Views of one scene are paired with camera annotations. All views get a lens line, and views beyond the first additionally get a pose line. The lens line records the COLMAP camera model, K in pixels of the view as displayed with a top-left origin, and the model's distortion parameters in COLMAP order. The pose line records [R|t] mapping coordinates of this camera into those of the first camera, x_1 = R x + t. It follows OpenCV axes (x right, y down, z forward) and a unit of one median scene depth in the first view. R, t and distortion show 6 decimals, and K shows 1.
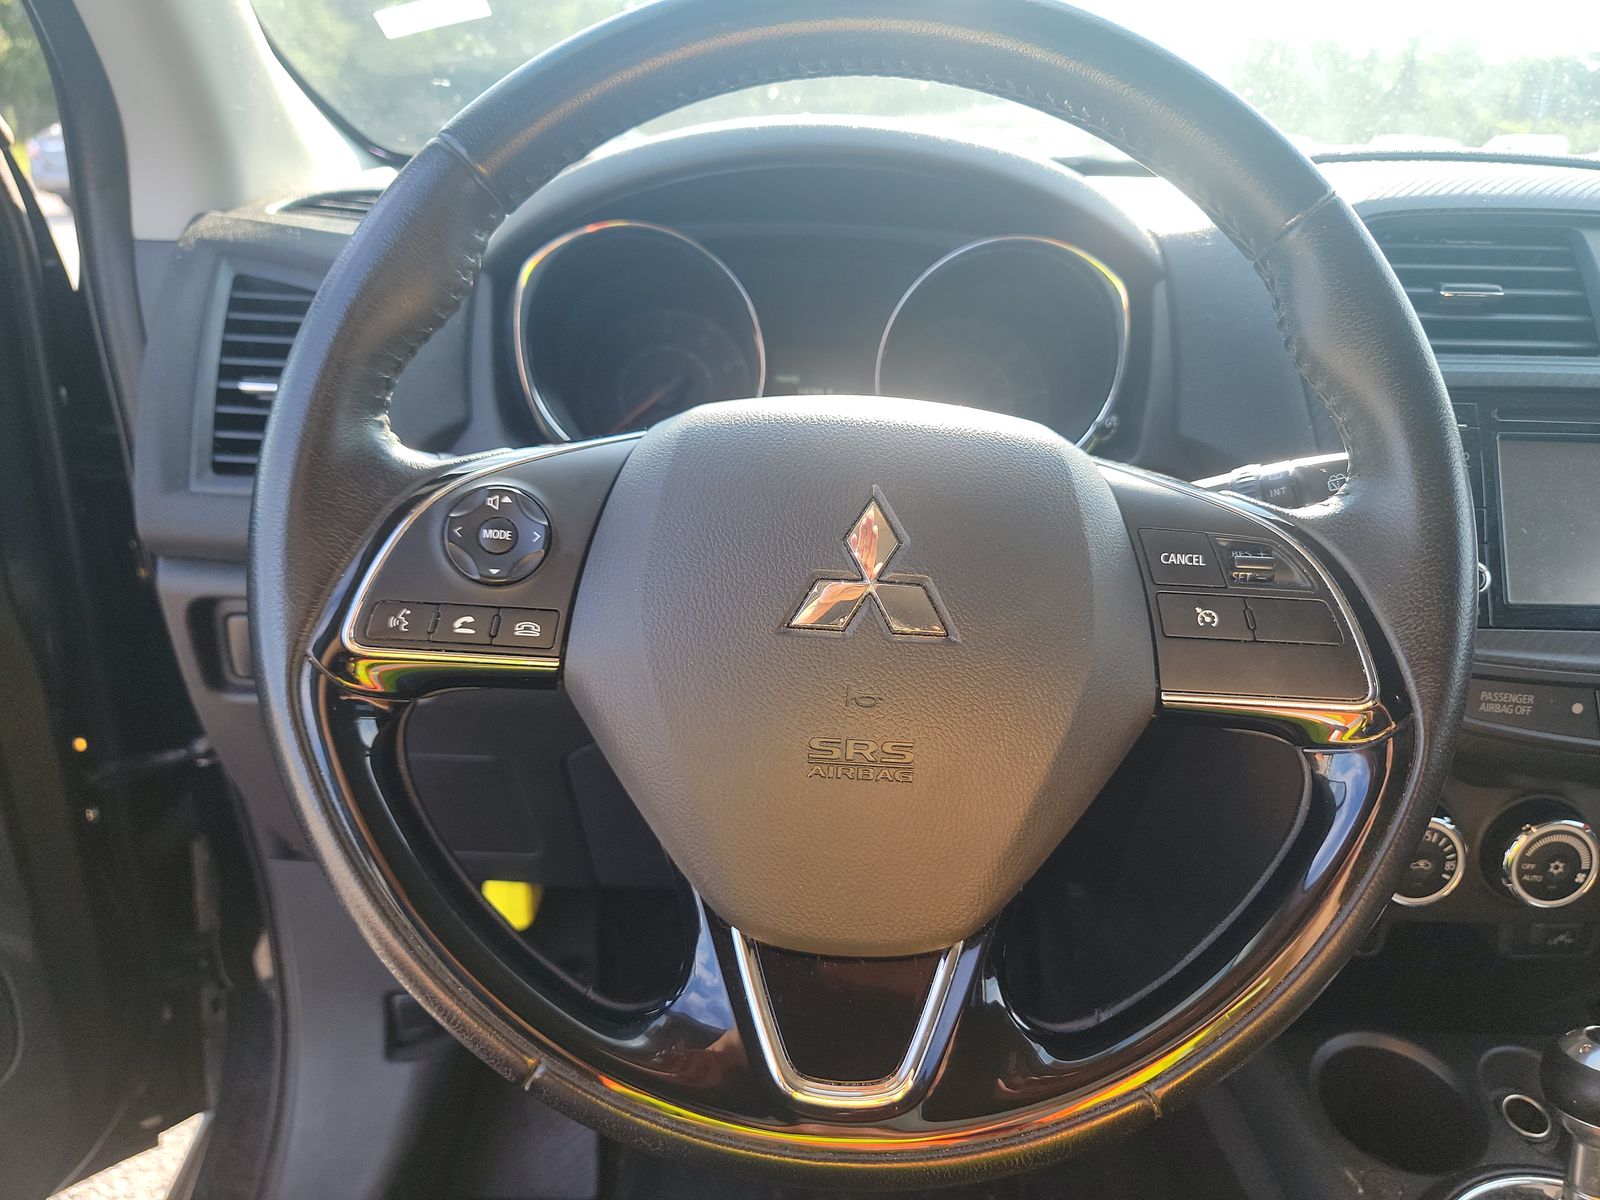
lens RADIAL K [[1135.0, 0, 801.5], [0, 1135.0, 596.4], [0, 0, 1]] dist [0.051535, -0.038999]
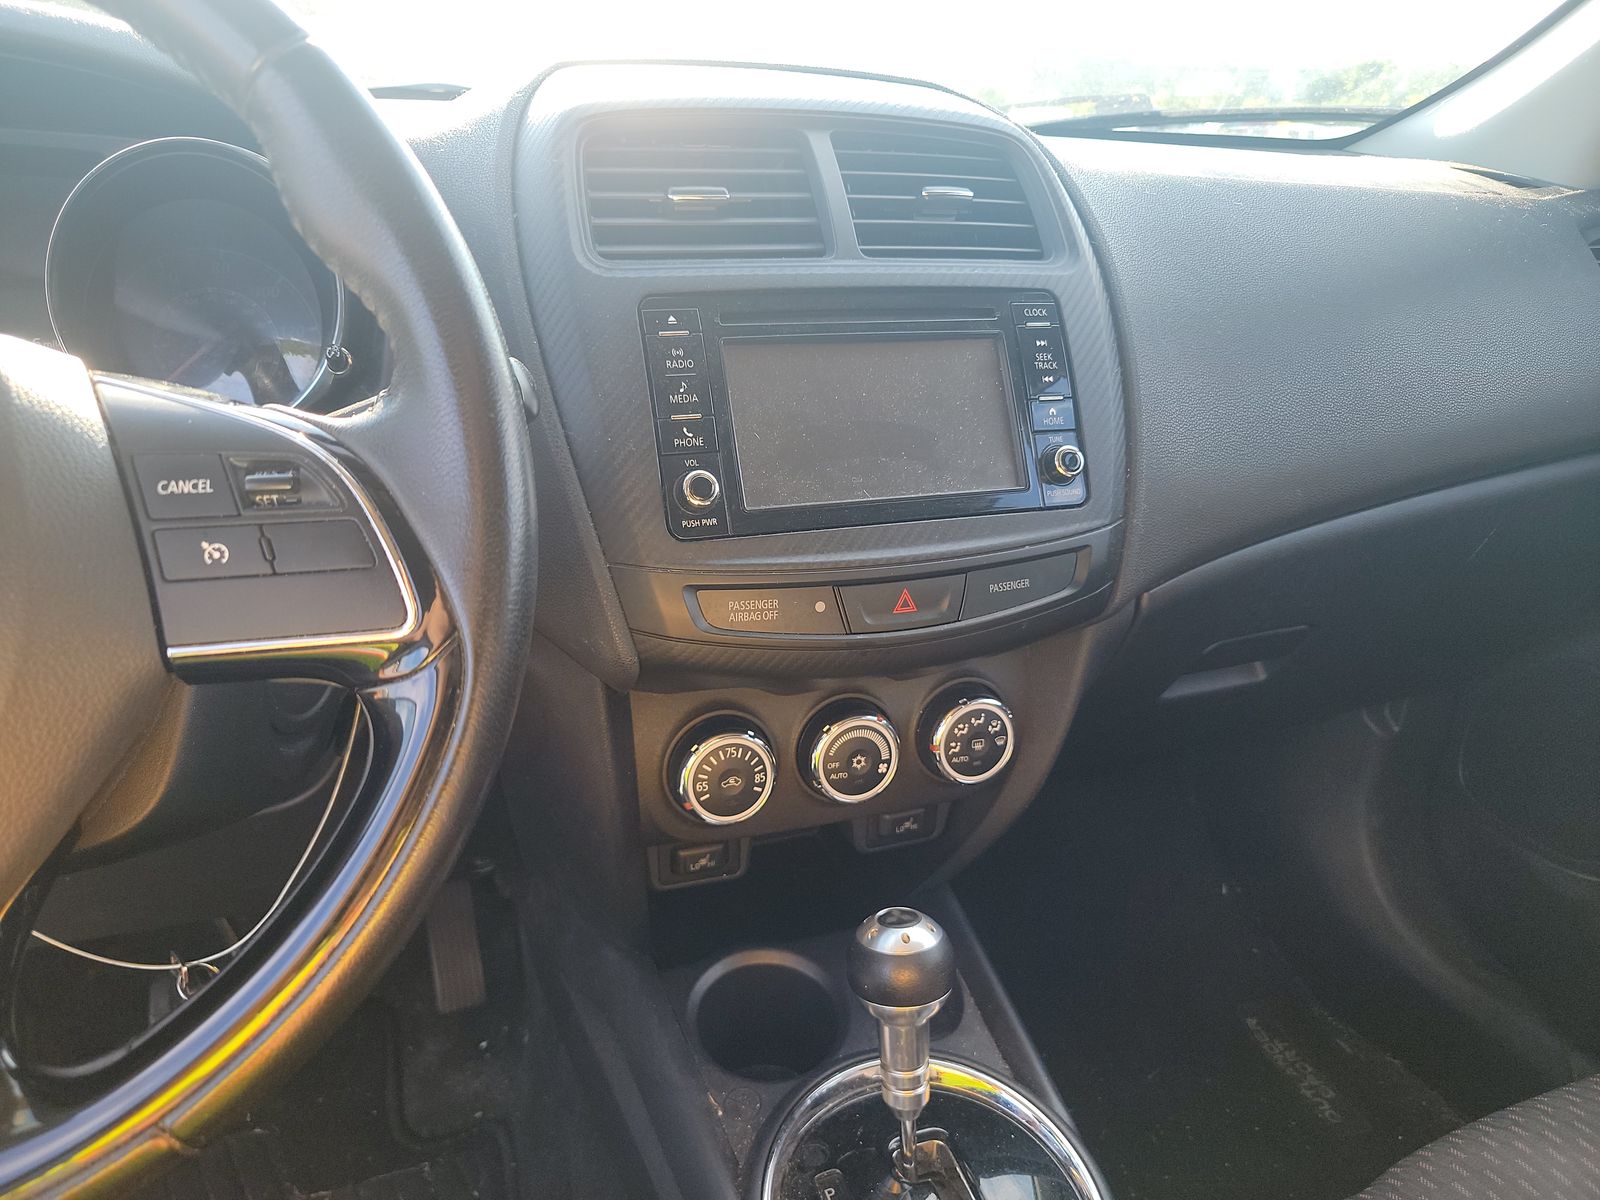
lens RADIAL K [[1135.0, 0, 742.0], [0, 1135.0, 613.8], [0, 0, 1]] dist [0.051535, -0.038999]
pose [[0.954898, -0.124066, 0.269773, 0.313345], [0.114059, 0.992085, 0.052525, 0.039901], [-0.274154, -0.019386, 0.961490, 0.055626]]
